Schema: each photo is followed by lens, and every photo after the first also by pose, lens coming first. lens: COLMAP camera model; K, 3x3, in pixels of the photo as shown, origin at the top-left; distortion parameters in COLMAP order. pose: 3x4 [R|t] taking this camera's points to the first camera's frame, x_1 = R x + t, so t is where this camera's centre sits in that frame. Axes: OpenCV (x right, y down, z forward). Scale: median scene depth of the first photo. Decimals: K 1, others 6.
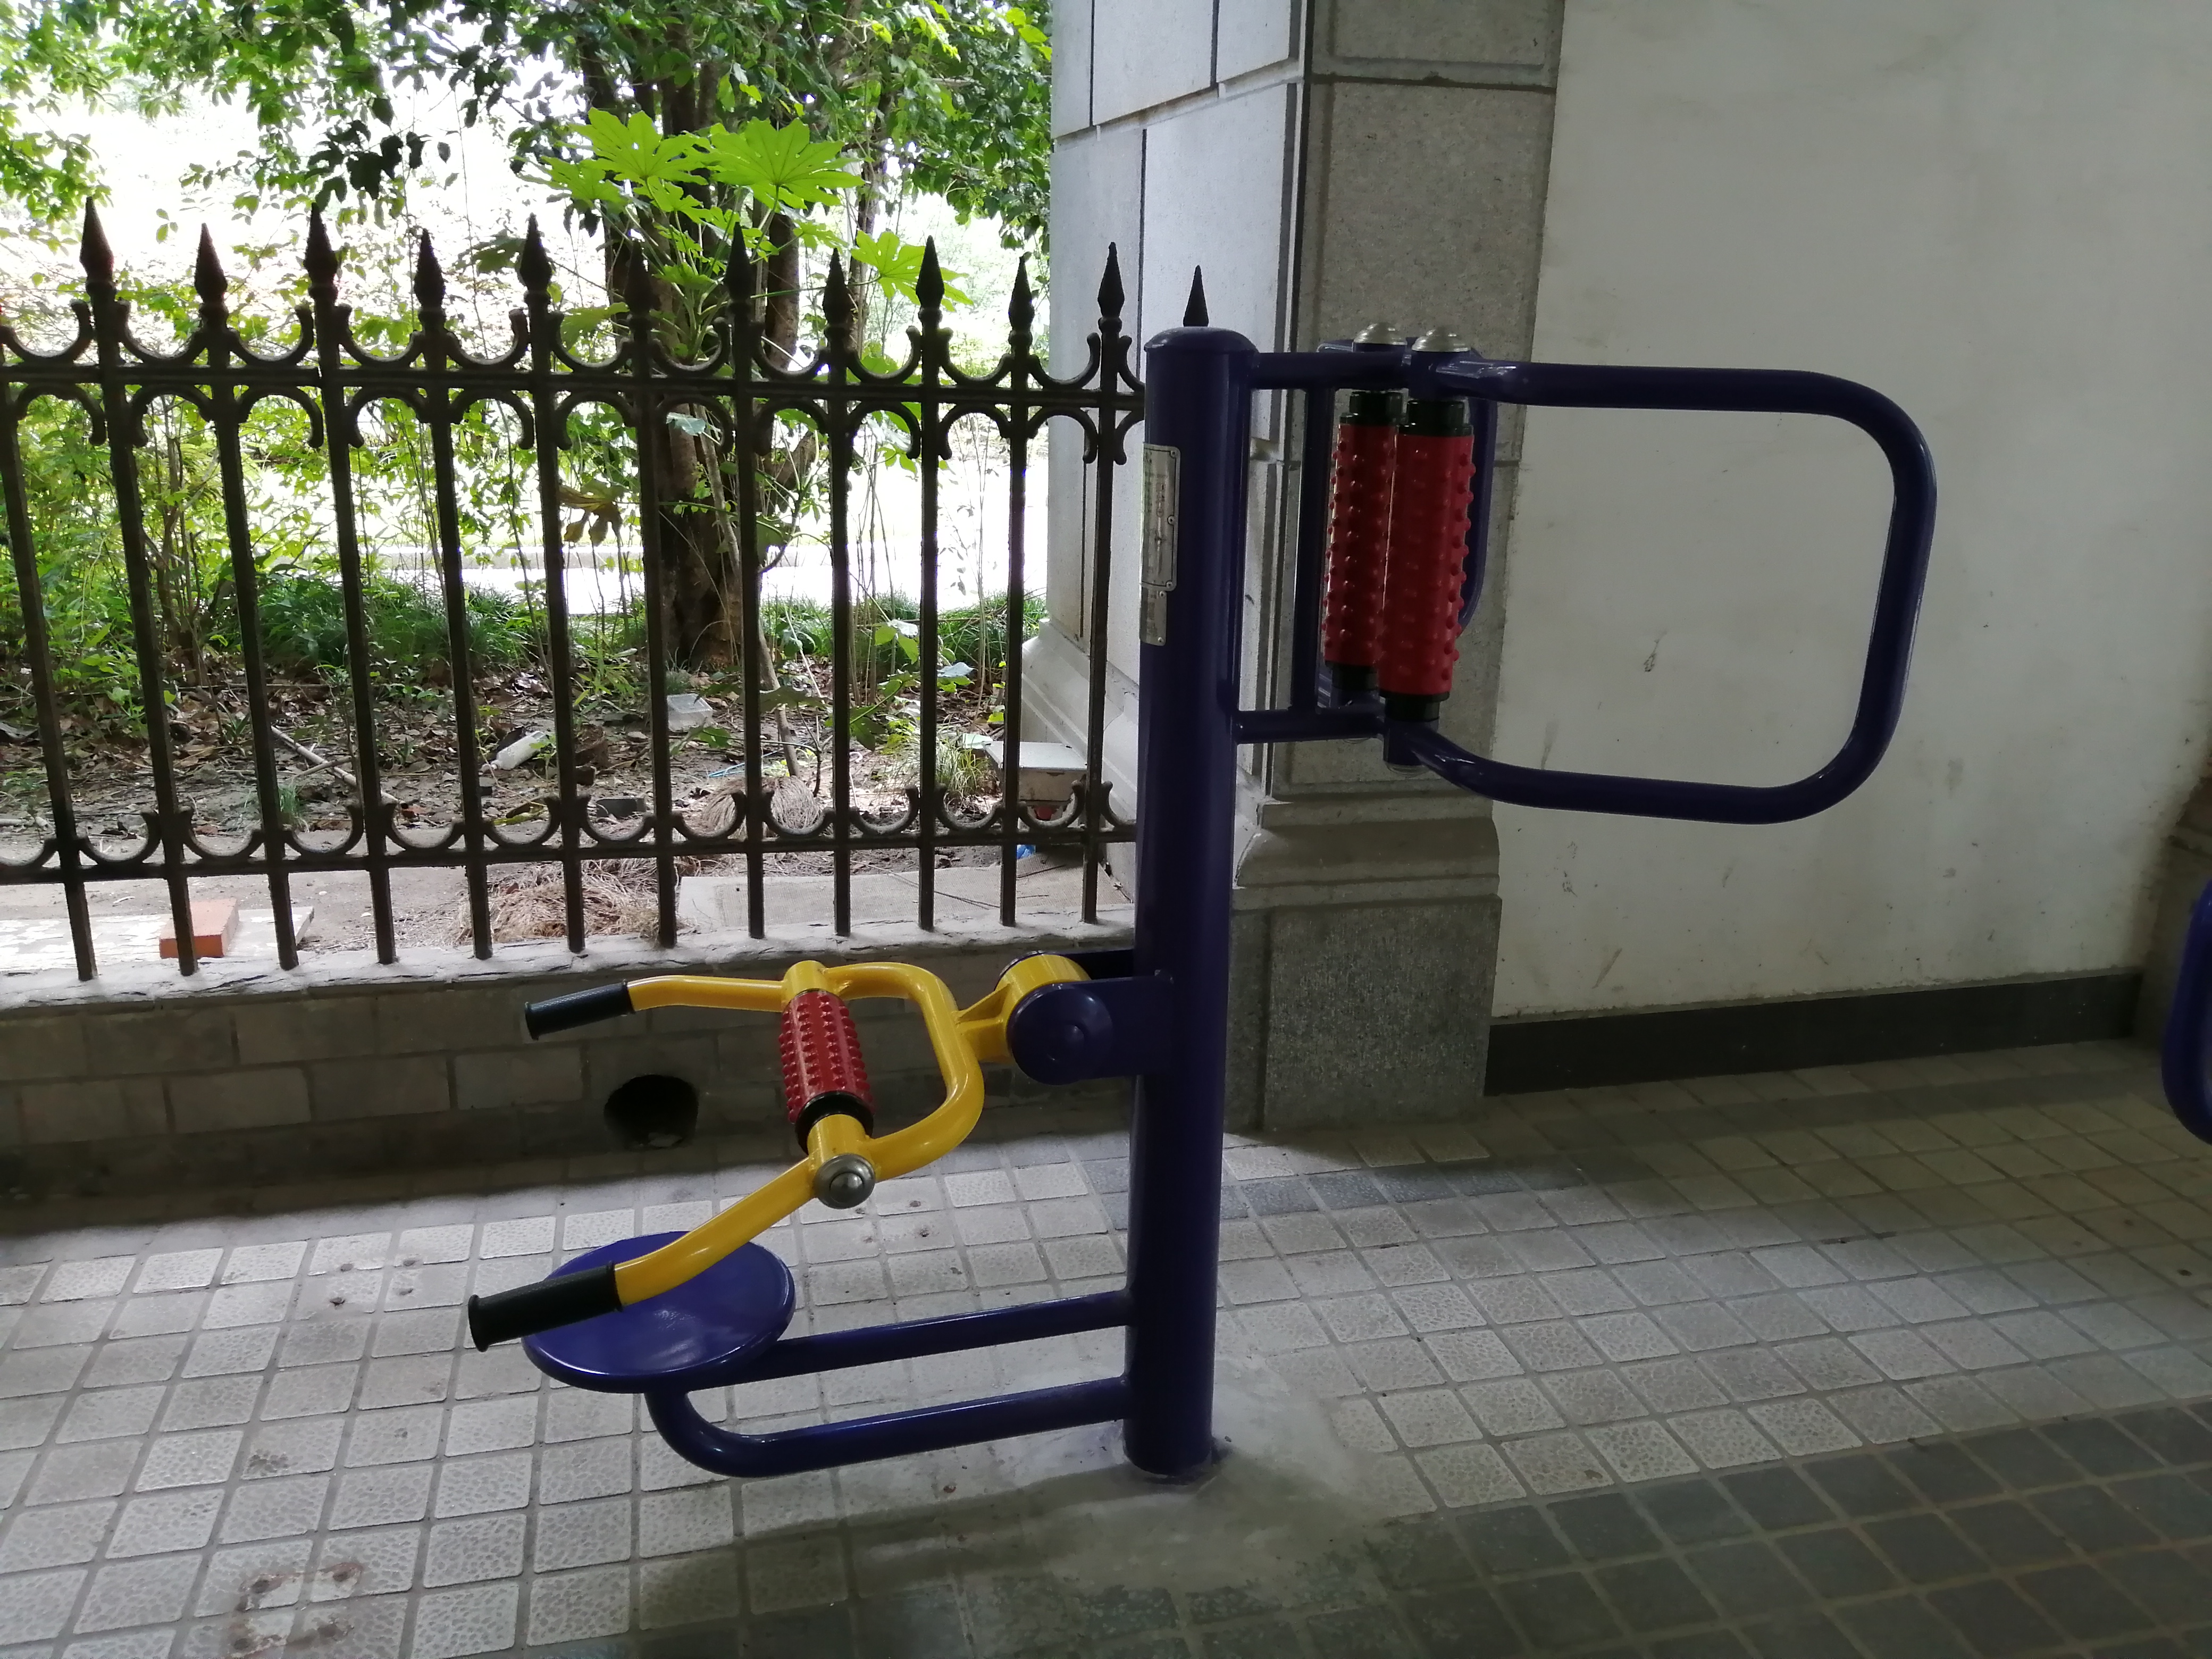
lens RADIAL K [[1673.5, 0, 1106.0], [0, 1673.5, 829.5], [0, 0, 1]] dist [0.050935, -0.088276]
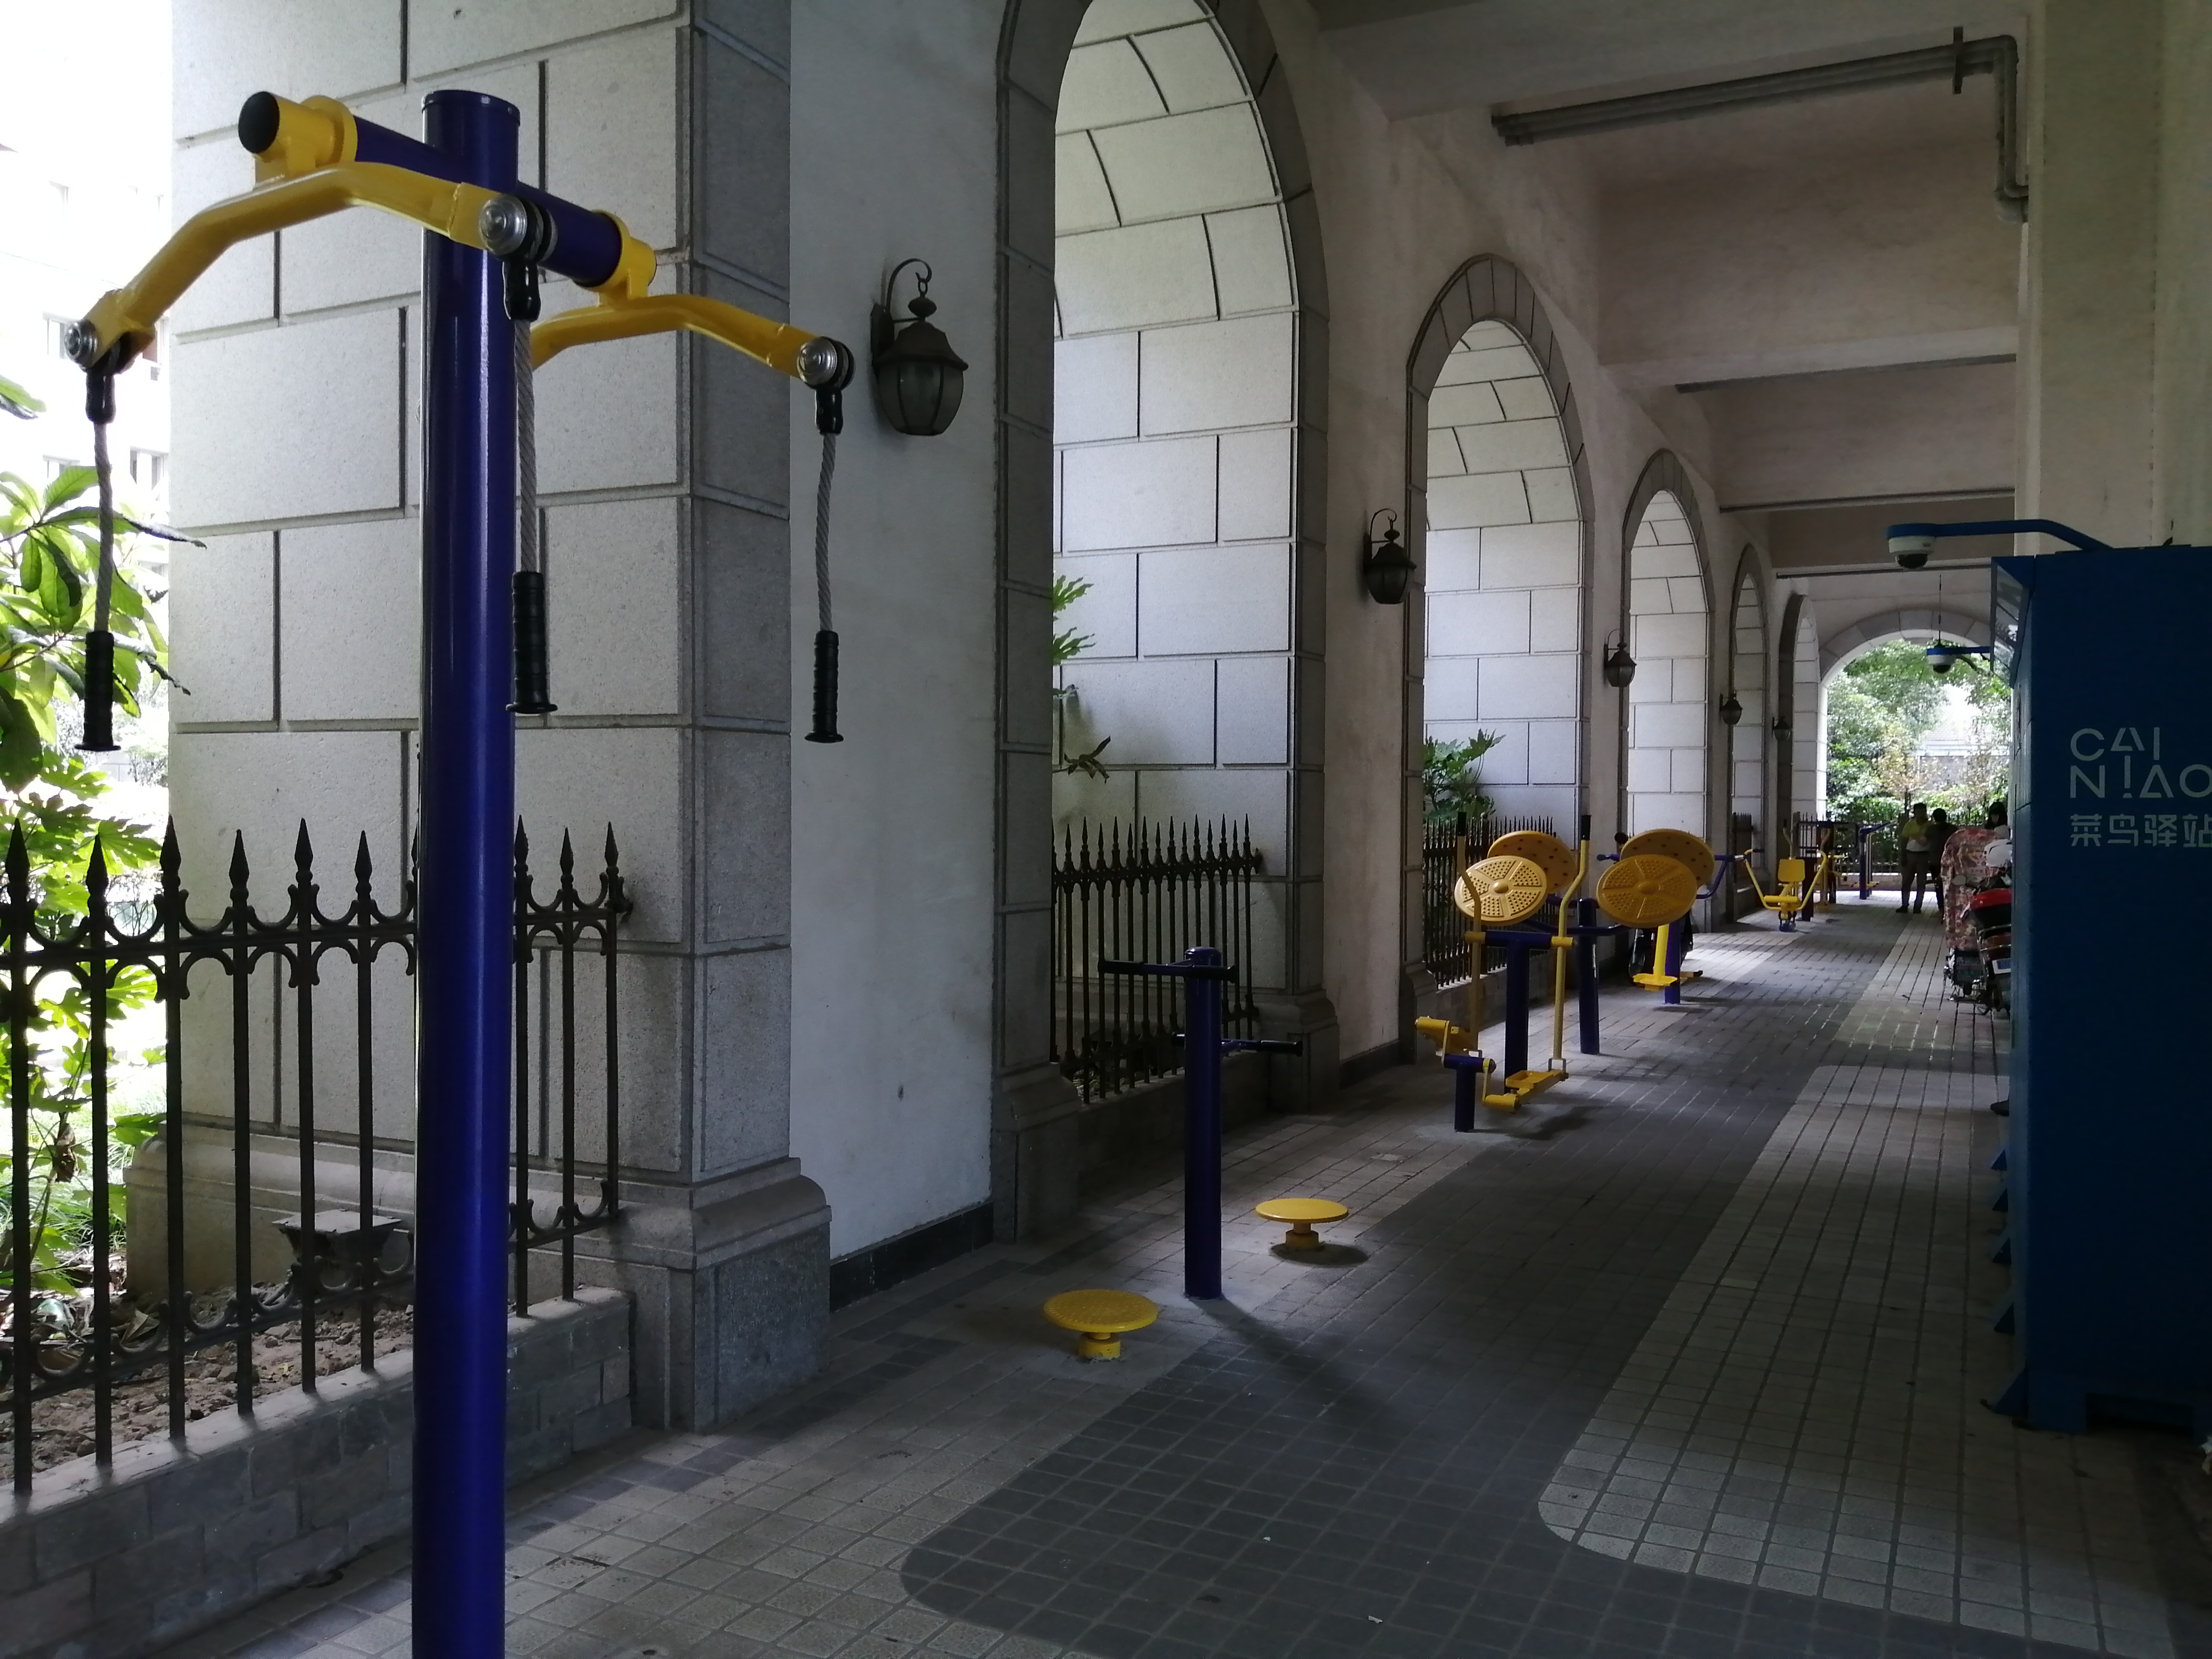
lens RADIAL K [[1673.5, 0, 1106.0], [0, 1673.5, 829.5], [0, 0, 1]] dist [0.050935, -0.088276]
pose [[0.597193, -0.051294, 0.800455, -0.756097], [0.287141, 0.945487, -0.153639, 0.031984], [-0.748939, 0.321595, 0.579367, -0.207603]]
